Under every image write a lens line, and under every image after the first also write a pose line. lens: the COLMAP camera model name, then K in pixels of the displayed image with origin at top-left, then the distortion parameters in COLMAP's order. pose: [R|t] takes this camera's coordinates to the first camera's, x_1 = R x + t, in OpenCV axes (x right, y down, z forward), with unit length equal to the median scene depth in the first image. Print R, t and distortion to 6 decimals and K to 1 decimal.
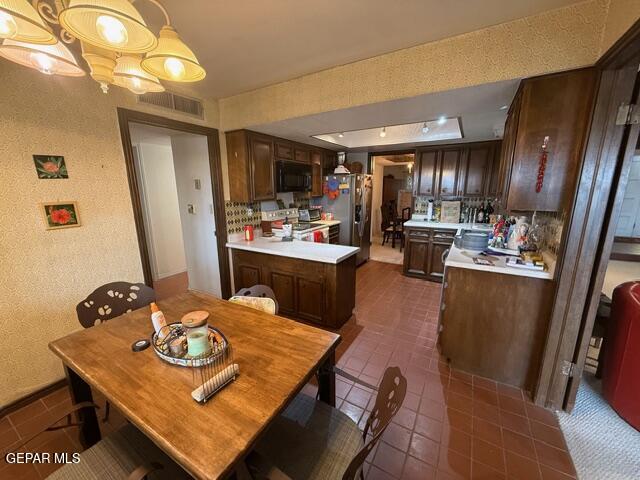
lens RADIAL K [[256.4, 0, 318.8], [0, 256.4, 241.2], [0, 0, 1]] dist [0.003130, 0.000149]
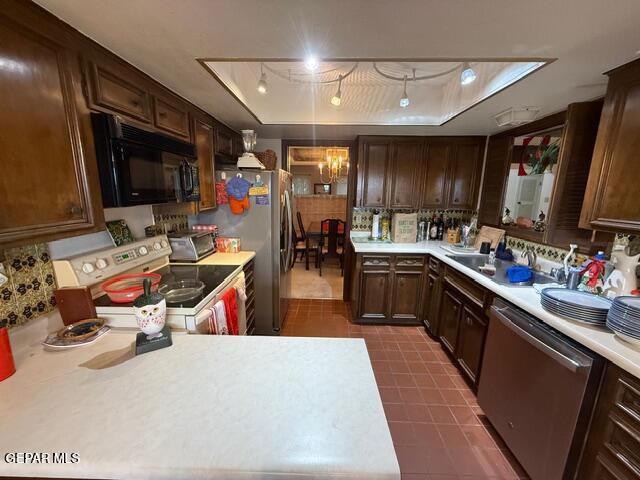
lens RADIAL K [[256.4, 0, 319.5], [0, 256.4, 241.0], [0, 0, 1]] dist [0.003130, 0.000149]
pose [[0.874466, -0.077872, 0.478795, -0.065007], [0.082030, 0.996554, 0.012262, -0.104880], [-0.478101, 0.028553, 0.877841, 0.464803]]
